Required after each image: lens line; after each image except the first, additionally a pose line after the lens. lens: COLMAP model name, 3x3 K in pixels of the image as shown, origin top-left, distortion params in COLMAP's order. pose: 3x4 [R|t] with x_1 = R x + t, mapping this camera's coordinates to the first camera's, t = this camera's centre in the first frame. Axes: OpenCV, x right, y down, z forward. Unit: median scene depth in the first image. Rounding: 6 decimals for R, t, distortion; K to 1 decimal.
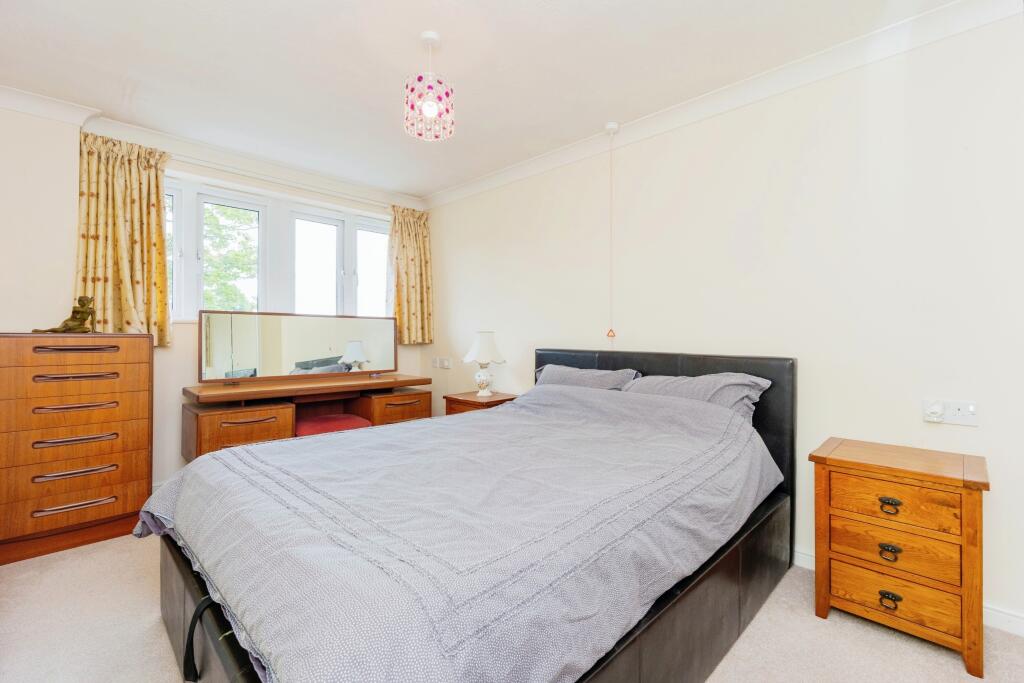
lens RADIAL K [[446.0, 0, 535.9], [0, 446.0, 338.2], [0, 0, 1]] dist [-0.001547, -0.000354]
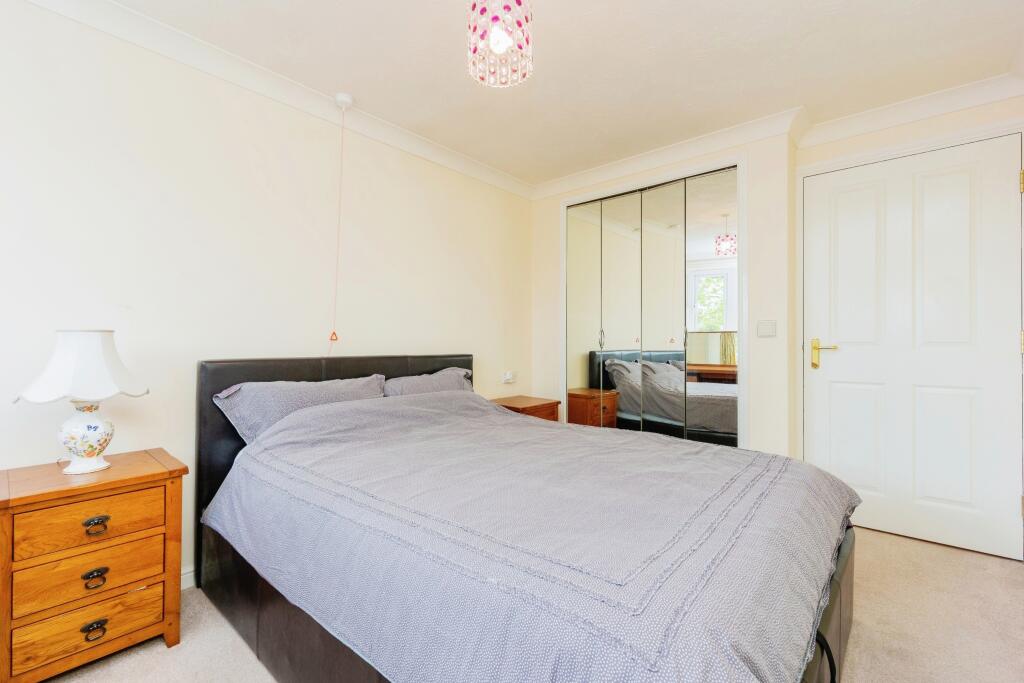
lens RADIAL K [[446.0, 0, 535.9], [0, 446.0, 338.2], [0, 0, 1]] dist [-0.001547, -0.000354]
pose [[-0.068126, 0.000725, 0.997676, -0.593745], [0.005401, 0.999985, -0.000358, -0.003453], [-0.997662, 0.005364, -0.068129, 0.576869]]
